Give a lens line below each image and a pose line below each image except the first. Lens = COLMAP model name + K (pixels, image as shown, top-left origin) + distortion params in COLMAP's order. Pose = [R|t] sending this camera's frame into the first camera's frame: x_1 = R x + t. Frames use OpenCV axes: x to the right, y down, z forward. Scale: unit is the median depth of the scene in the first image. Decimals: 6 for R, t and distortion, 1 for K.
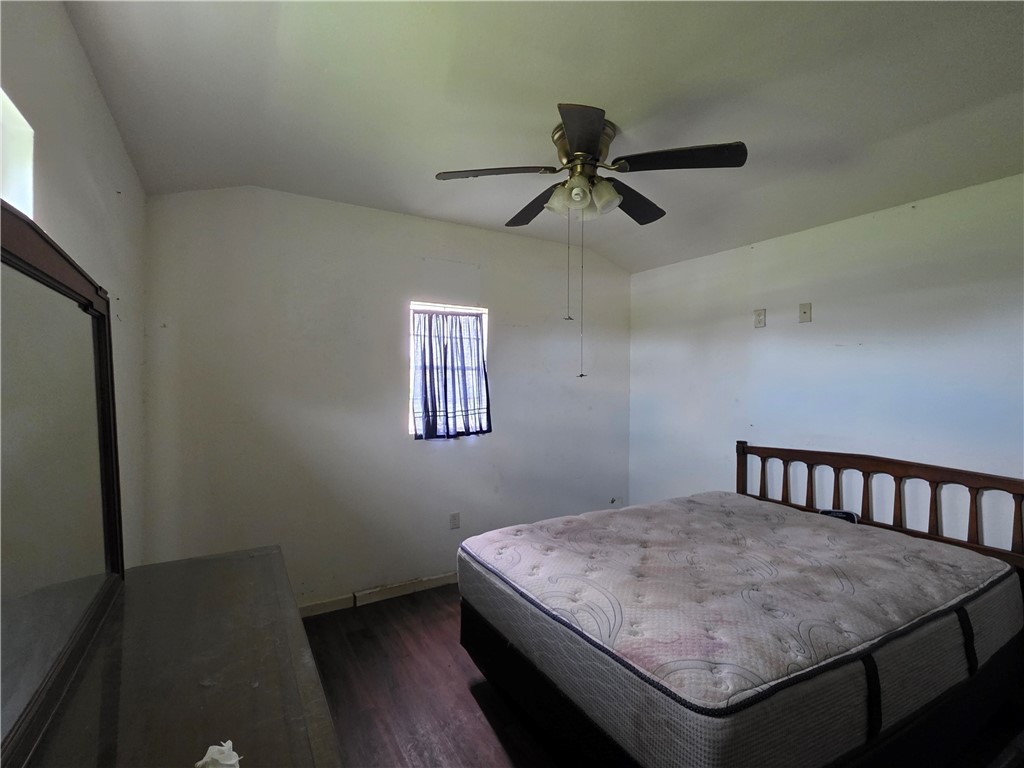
lens RADIAL K [[476.9, 0, 509.1], [0, 476.9, 385.2], [0, 0, 1]] dist [0.005132, -0.001341]
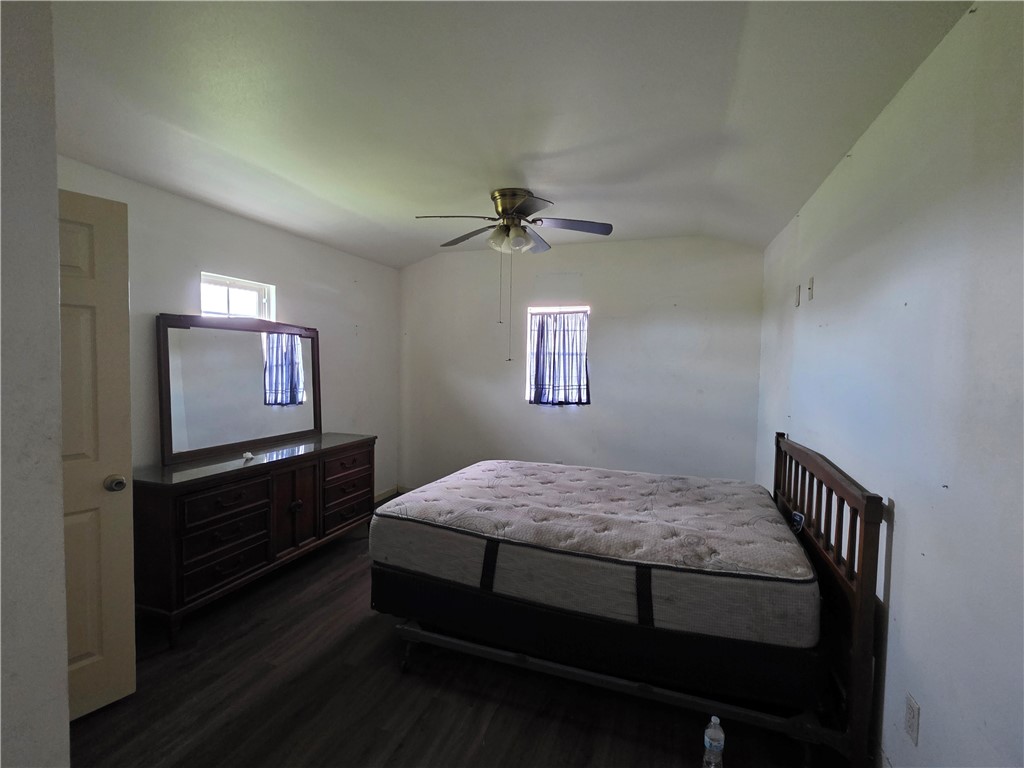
lens RADIAL K [[476.9, 0, 509.0], [0, 476.9, 384.4], [0, 0, 1]] dist [0.005132, -0.001341]
pose [[0.658648, 0.046850, -0.750991, 0.820685], [-0.018874, 0.998774, 0.045754, -0.008496], [0.752215, -0.015961, 0.658725, 0.006708]]
